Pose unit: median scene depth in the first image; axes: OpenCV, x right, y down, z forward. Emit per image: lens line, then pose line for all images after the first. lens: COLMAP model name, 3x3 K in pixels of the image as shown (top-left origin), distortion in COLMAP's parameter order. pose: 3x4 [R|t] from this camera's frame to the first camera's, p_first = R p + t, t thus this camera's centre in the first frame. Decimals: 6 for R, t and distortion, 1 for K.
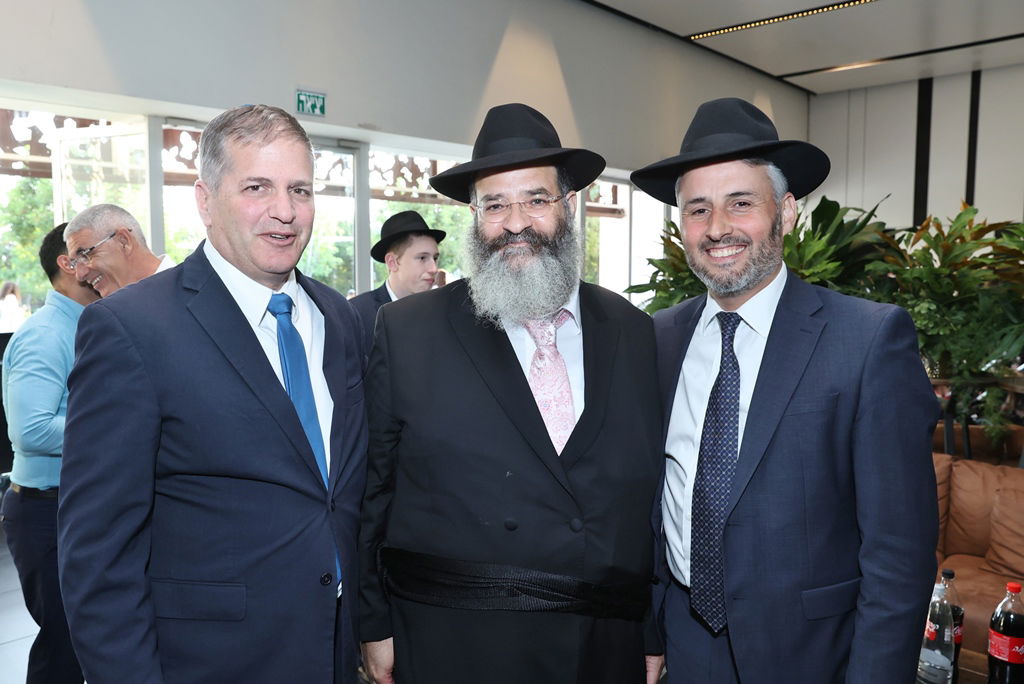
lens RADIAL K [[736.0, 0, 509.2], [0, 736.0, 348.4], [0, 0, 1]] dist [-0.042133, 0.002092]
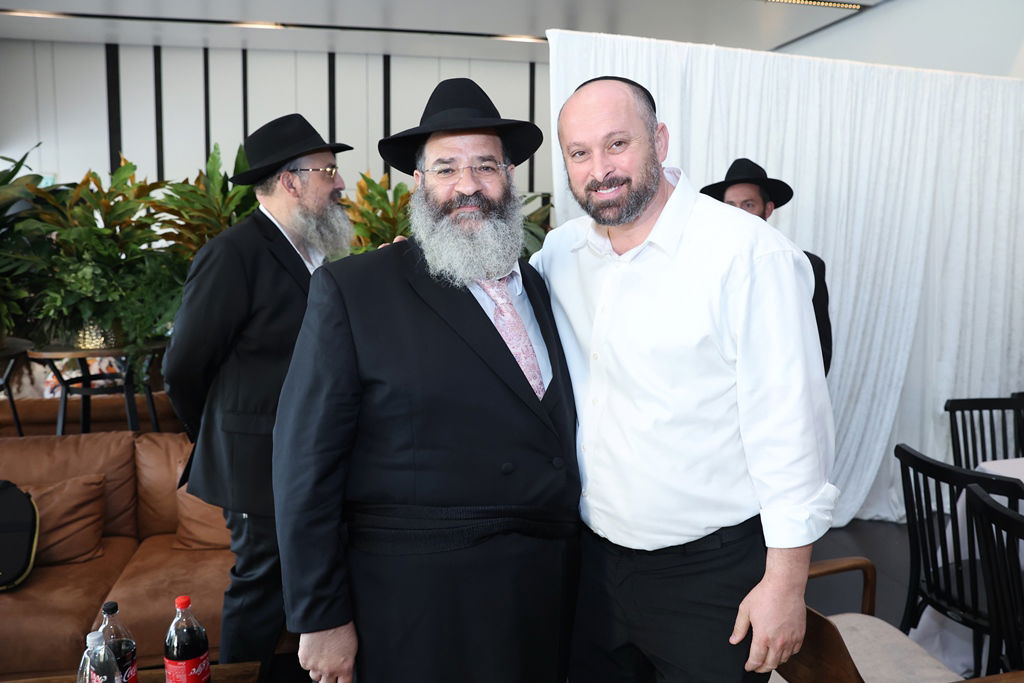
lens RADIAL K [[700.6, 0, 510.3], [0, 700.6, 340.5], [0, 0, 1]] dist [-0.038938, 0.001468]
pose [[0.527368, -0.117311, 0.841499, 0.120453], [0.074910, 0.992985, 0.091483, -0.011503], [-0.846328, 0.014791, 0.532457, 0.106499]]
